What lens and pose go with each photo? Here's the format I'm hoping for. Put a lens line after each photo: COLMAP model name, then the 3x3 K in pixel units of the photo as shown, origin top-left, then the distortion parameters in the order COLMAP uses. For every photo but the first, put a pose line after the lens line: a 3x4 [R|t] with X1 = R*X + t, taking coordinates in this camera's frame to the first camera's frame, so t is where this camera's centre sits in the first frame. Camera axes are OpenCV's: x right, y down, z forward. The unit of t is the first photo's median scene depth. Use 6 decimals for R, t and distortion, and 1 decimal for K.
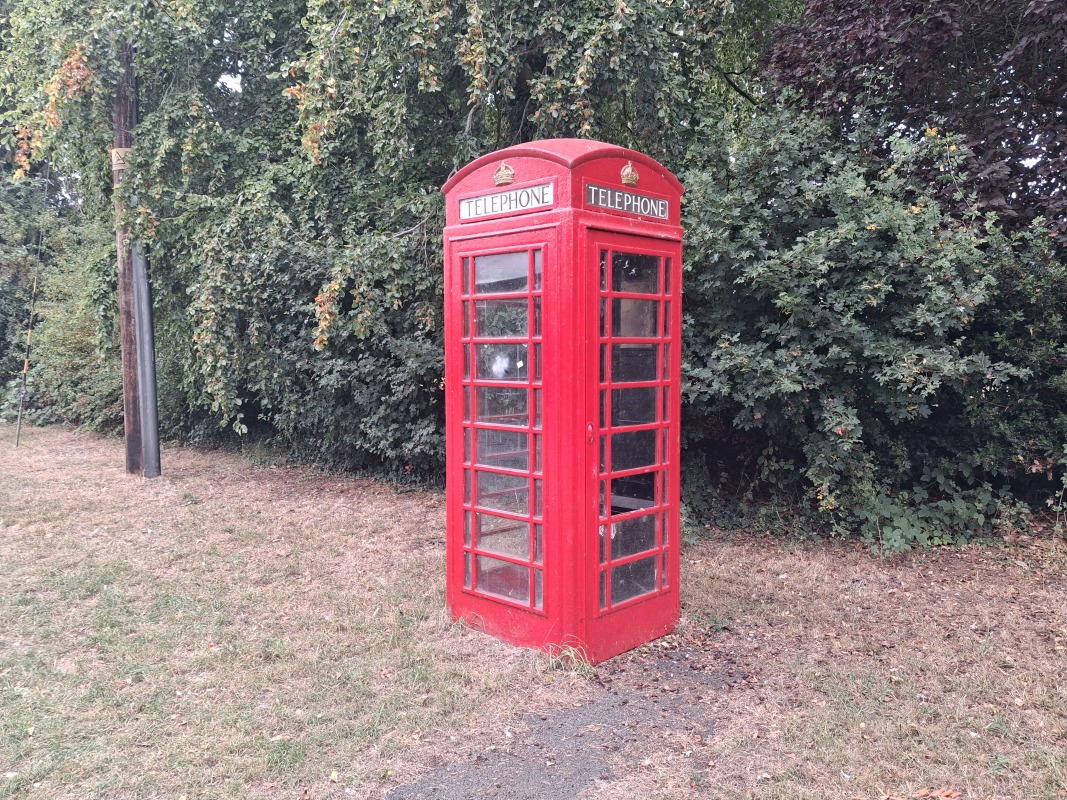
lens RADIAL K [[843.2, 0, 533.5], [0, 843.2, 400.0], [0, 0, 1]] dist [0.004450, 0.002606]
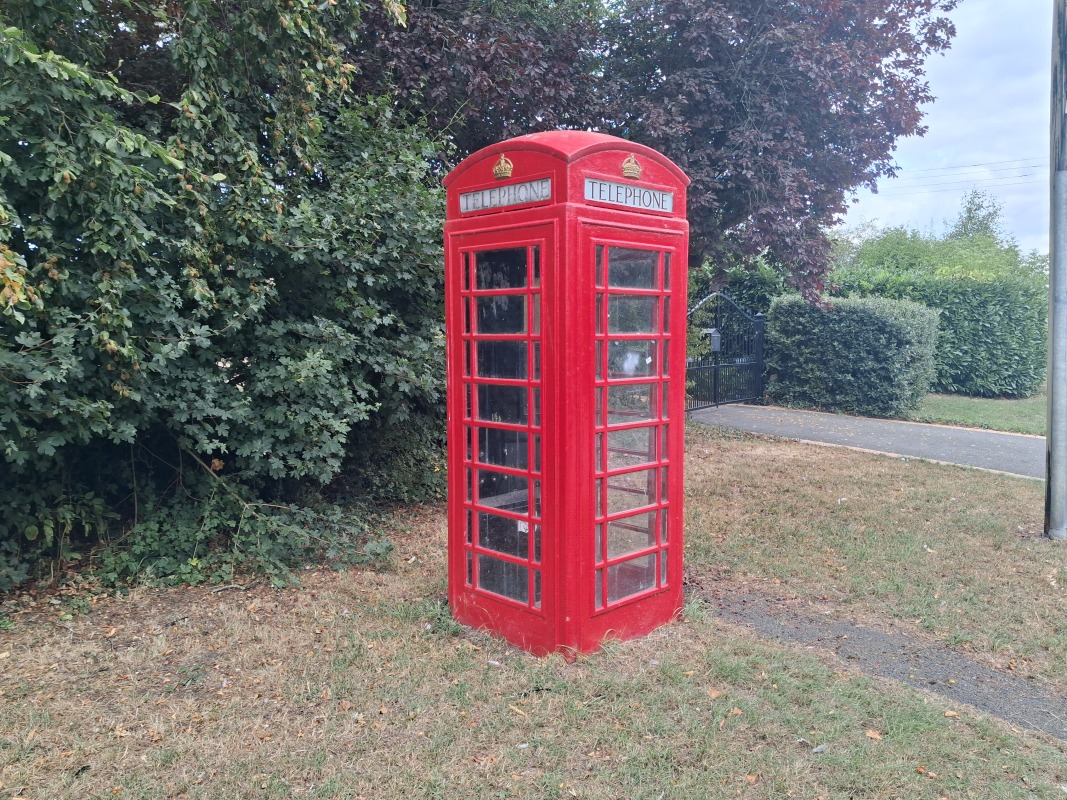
lens RADIAL K [[848.0, 0, 533.5], [0, 848.0, 400.0], [0, 0, 1]] dist [0.005901, -0.006601]
pose [[0.038629, -0.074839, 0.996447, -1.048735], [0.059993, 0.995566, 0.072447, -0.077022], [-0.997451, 0.056981, 0.042948, 1.091593]]
